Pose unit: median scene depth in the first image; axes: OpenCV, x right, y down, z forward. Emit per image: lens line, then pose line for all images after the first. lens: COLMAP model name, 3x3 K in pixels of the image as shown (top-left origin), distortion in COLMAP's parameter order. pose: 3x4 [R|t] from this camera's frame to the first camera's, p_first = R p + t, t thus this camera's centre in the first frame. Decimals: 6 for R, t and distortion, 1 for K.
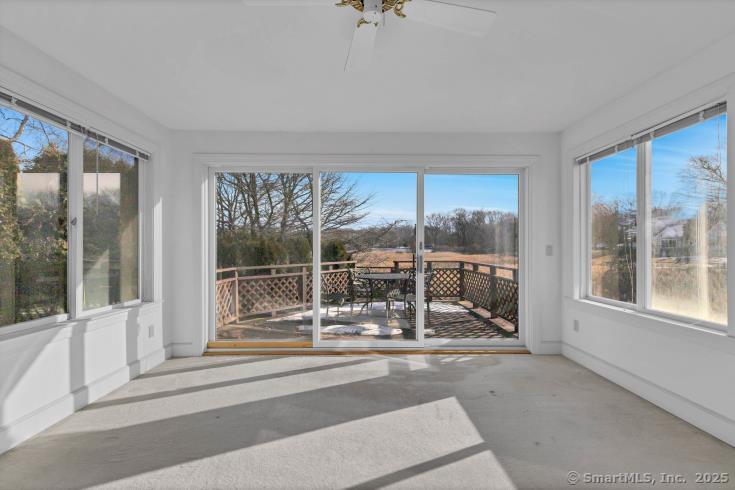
lens RADIAL K [[340.1, 0, 365.0], [0, 340.1, 246.2], [0, 0, 1]] dist [0.010818, -0.001072]
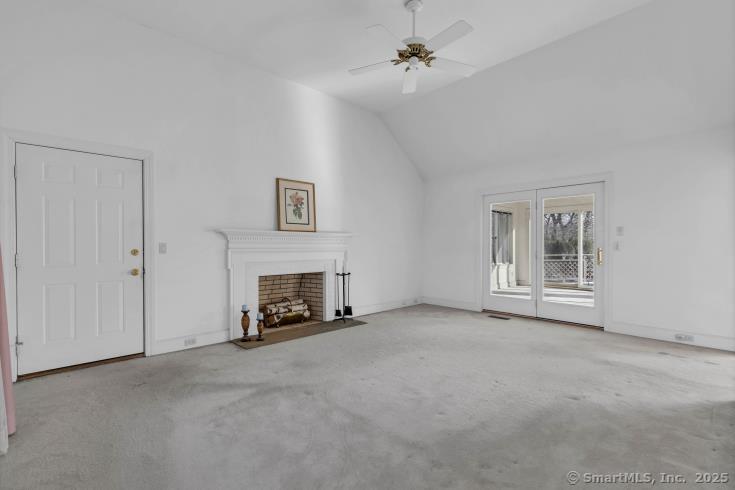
lens RADIAL K [[340.1, 0, 363.6], [0, 340.1, 245.6], [0, 0, 1]] dist [0.010818, -0.001072]
pose [[0.670557, -0.000507, -0.741858, 0.372015], [0.006358, 0.999967, 0.005064, -0.007212], [0.741831, -0.008113, 0.670538, -1.032617]]
